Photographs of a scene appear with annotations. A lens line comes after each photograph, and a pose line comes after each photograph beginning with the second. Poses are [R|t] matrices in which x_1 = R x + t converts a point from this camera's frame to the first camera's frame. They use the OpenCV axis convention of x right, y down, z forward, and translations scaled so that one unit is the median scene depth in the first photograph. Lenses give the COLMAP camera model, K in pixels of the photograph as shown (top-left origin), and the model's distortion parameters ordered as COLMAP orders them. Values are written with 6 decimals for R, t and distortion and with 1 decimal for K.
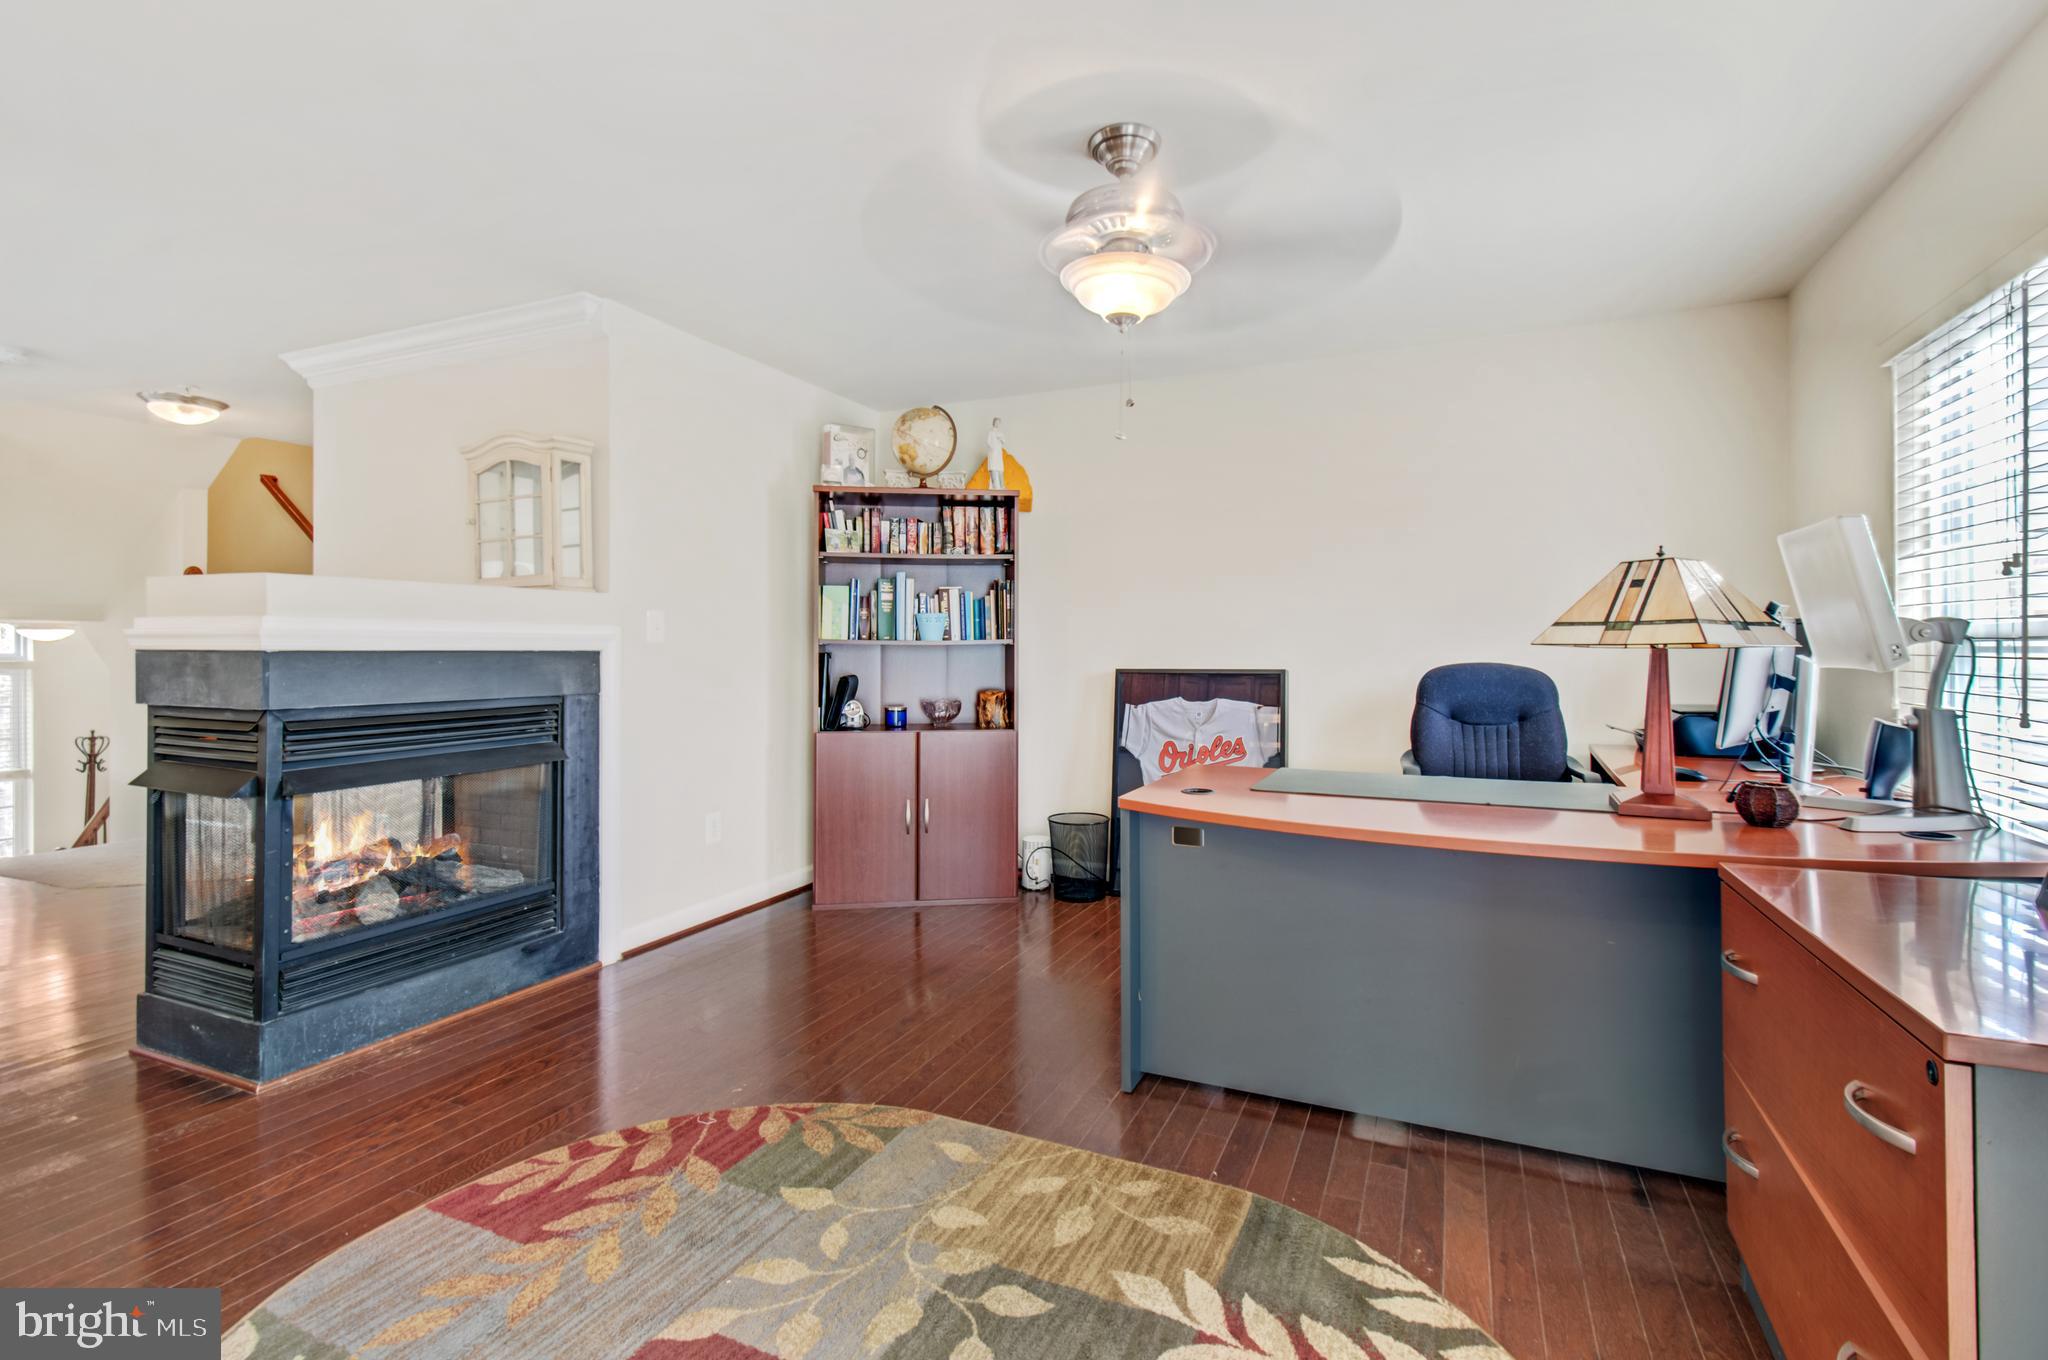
lens RADIAL K [[944.2, 0, 1035.4], [0, 944.2, 638.0], [0, 0, 1]] dist [0.001322, 0.000110]
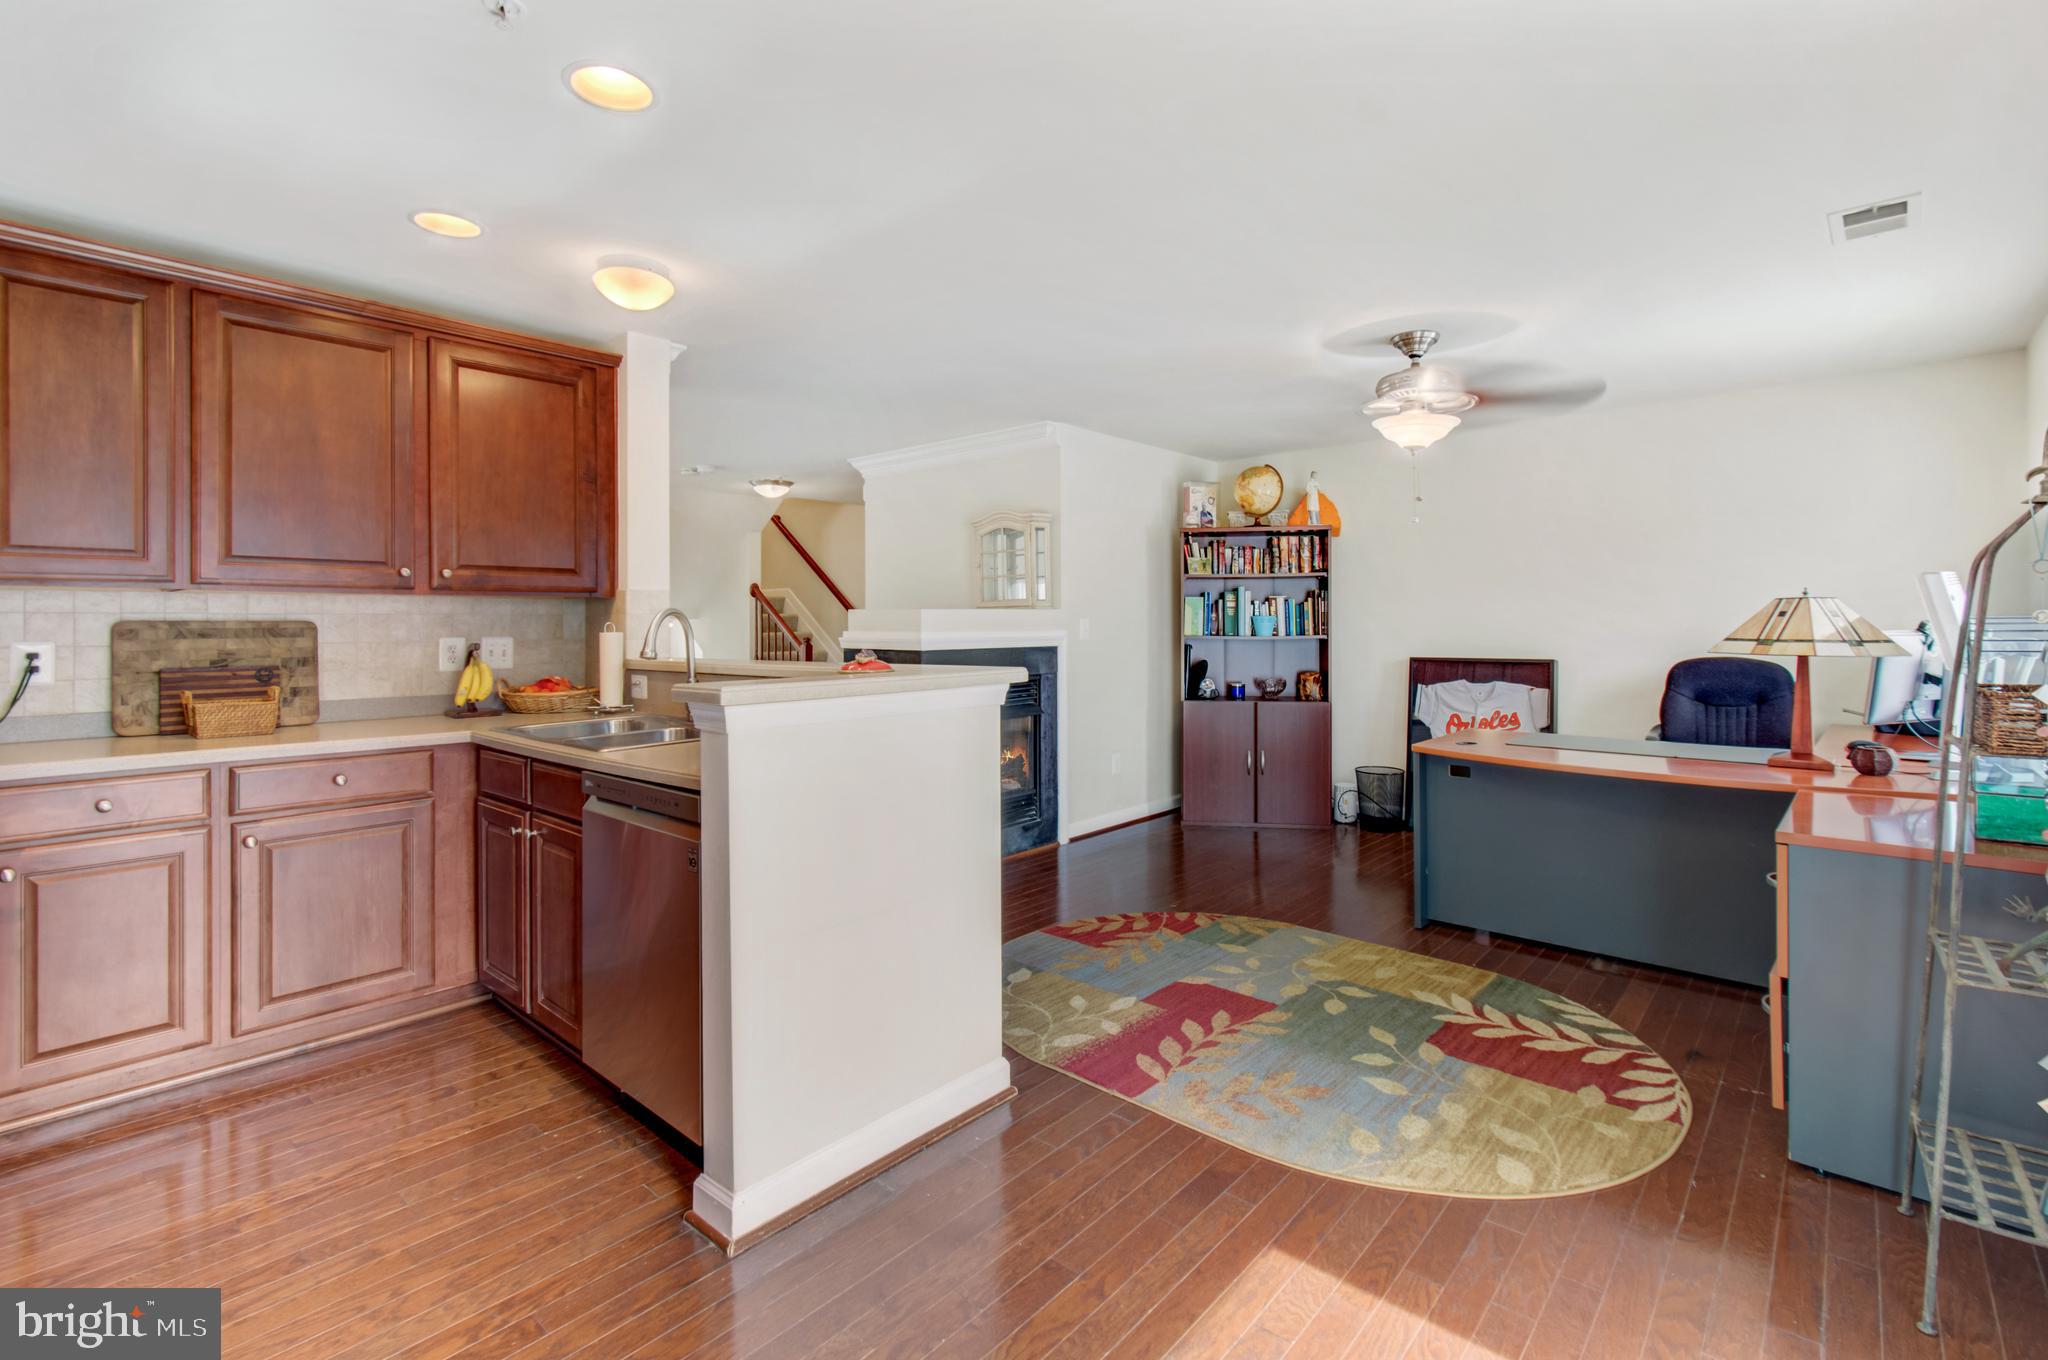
lens RADIAL K [[922.7, 0, 1019.0], [0, 922.7, 623.5], [0, 0, 1]] dist [0.003763, 0.000129]
pose [[0.950823, -0.003950, -0.309709, -0.034704], [0.008025, 0.999897, 0.011885, -0.035384], [0.309630, -0.013786, 0.950757, -0.401742]]
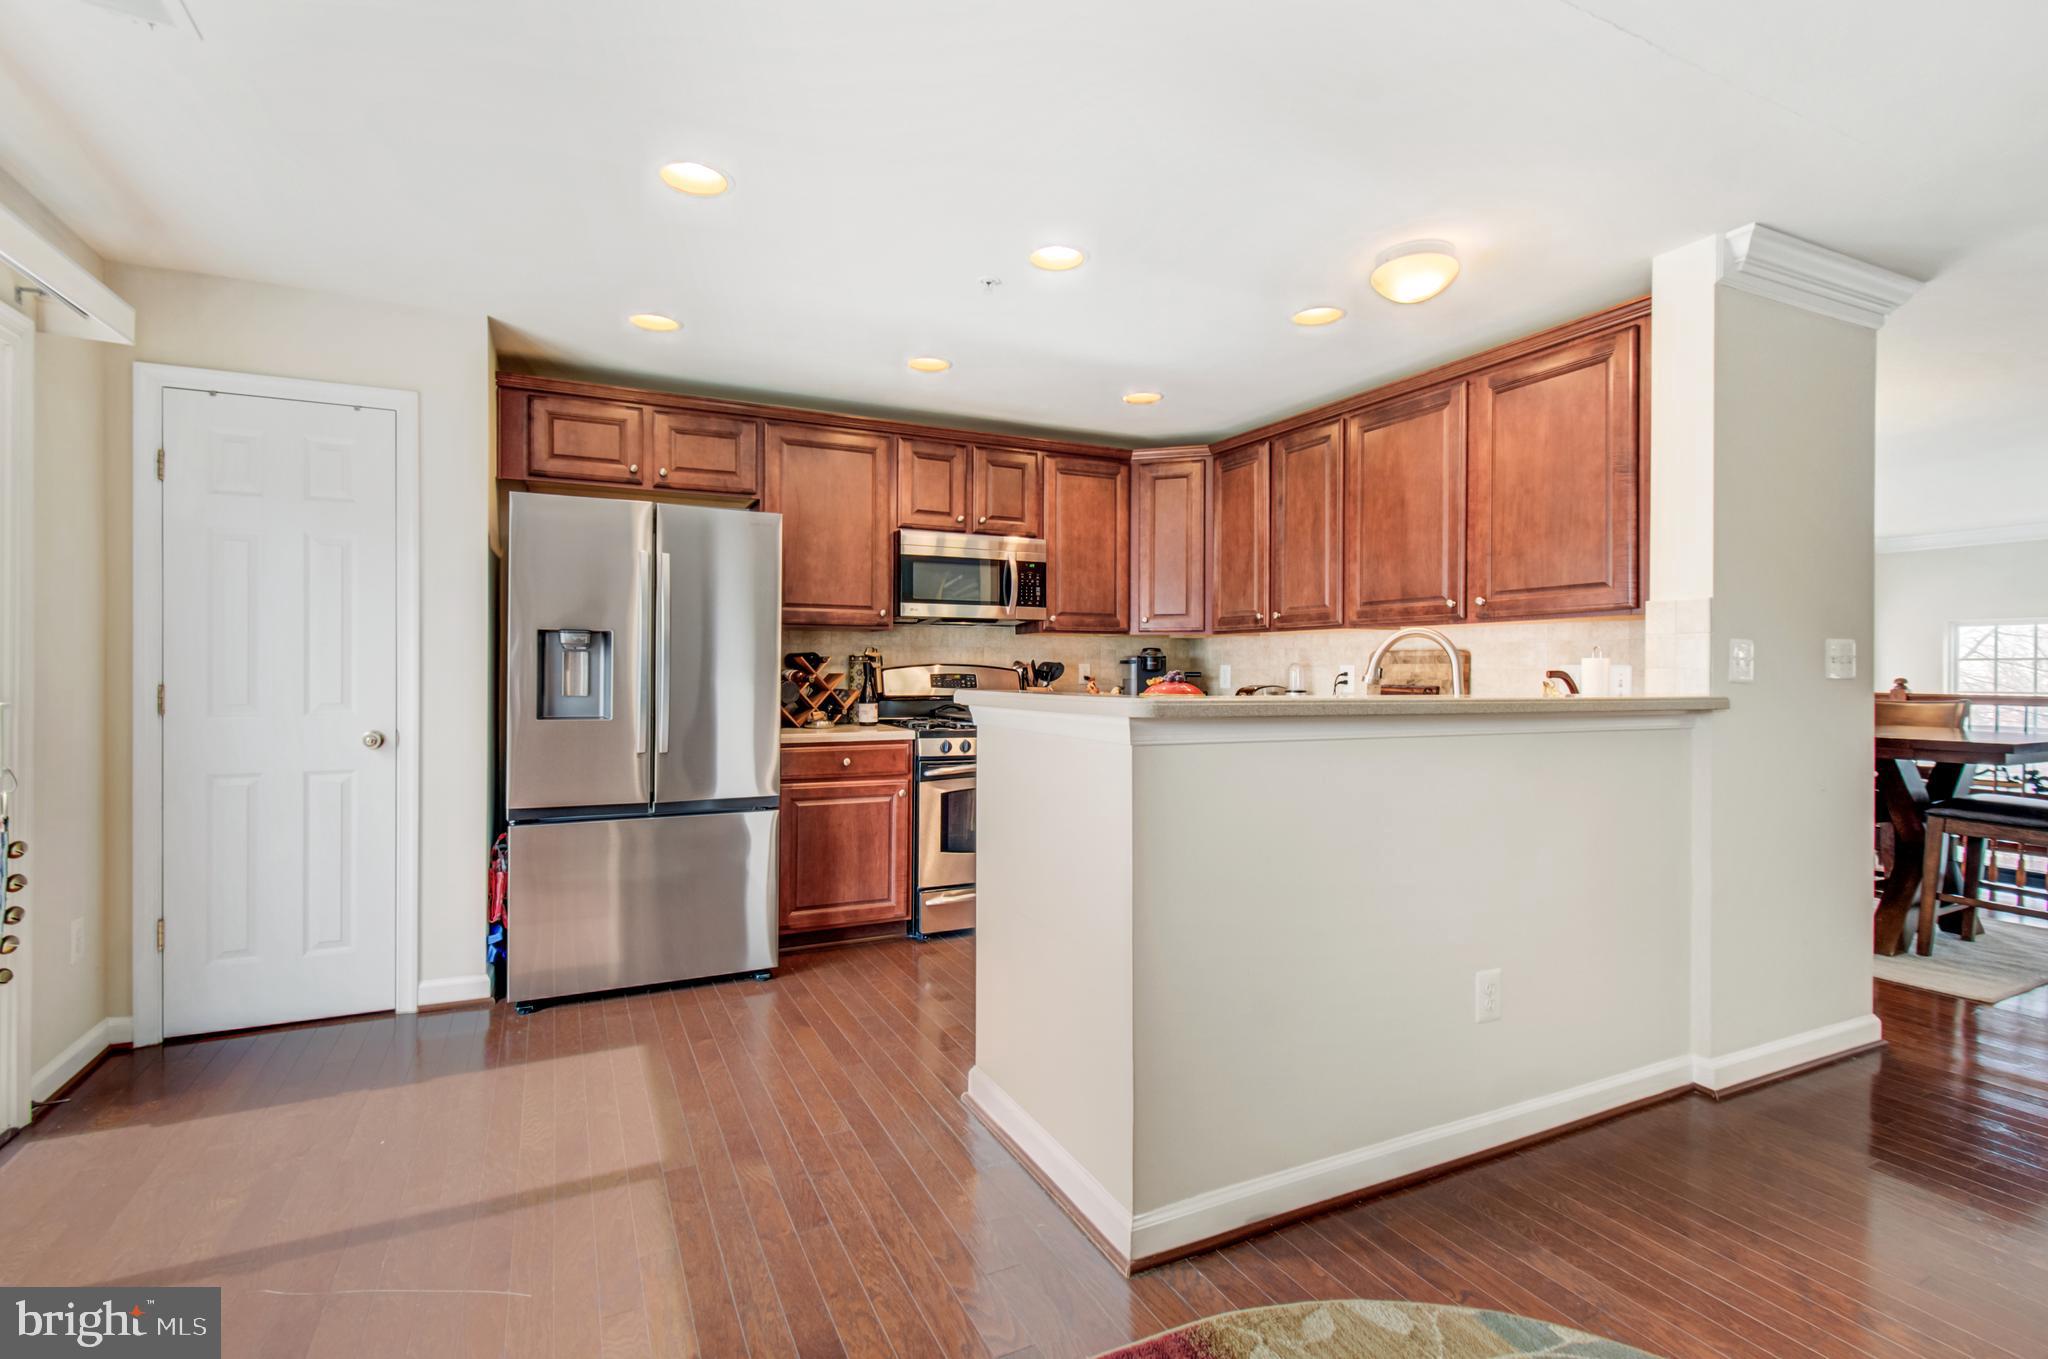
lens RADIAL K [[956.2, 0, 1025.7], [0, 956.2, 667.5], [0, 0, 1]] dist [0.002205, 0.000084]
pose [[-0.649753, -0.001524, -0.760144, 0.147995], [0.007721, 0.999933, -0.008604, -0.012060], [0.760107, -0.011459, -0.649697, 0.395252]]
